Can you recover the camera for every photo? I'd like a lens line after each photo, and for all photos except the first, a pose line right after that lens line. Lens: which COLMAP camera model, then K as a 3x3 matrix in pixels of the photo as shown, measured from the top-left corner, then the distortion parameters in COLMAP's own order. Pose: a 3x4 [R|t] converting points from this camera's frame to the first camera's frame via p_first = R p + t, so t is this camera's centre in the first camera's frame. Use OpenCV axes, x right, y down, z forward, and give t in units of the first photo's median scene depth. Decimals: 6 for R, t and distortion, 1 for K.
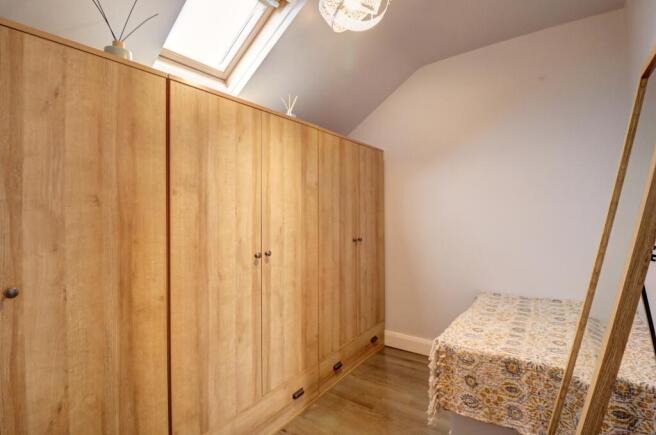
lens RADIAL K [[297.6, 0, 329.5], [0, 297.6, 210.6], [0, 0, 1]] dist [-0.001690, -0.000698]
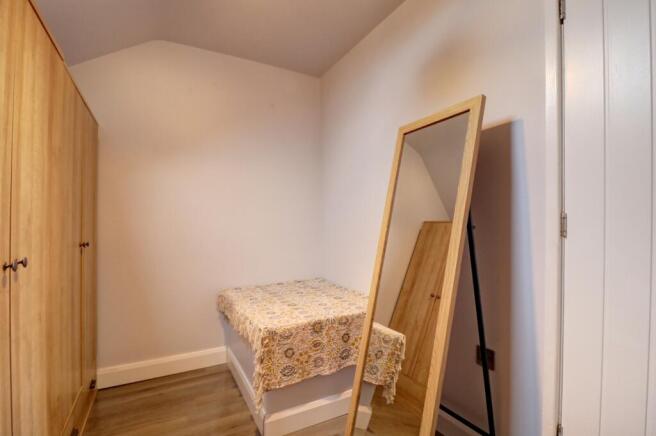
lens RADIAL K [[311.9, 0, 329.2], [0, 311.9, 221.4], [0, 0, 1]] dist [0.000552, 0.000168]
pose [[0.458786, 0.023127, 0.888246, -0.525447], [-0.021257, 0.999661, -0.015048, 0.080903], [-0.888292, -0.011978, 0.459122, 0.312544]]
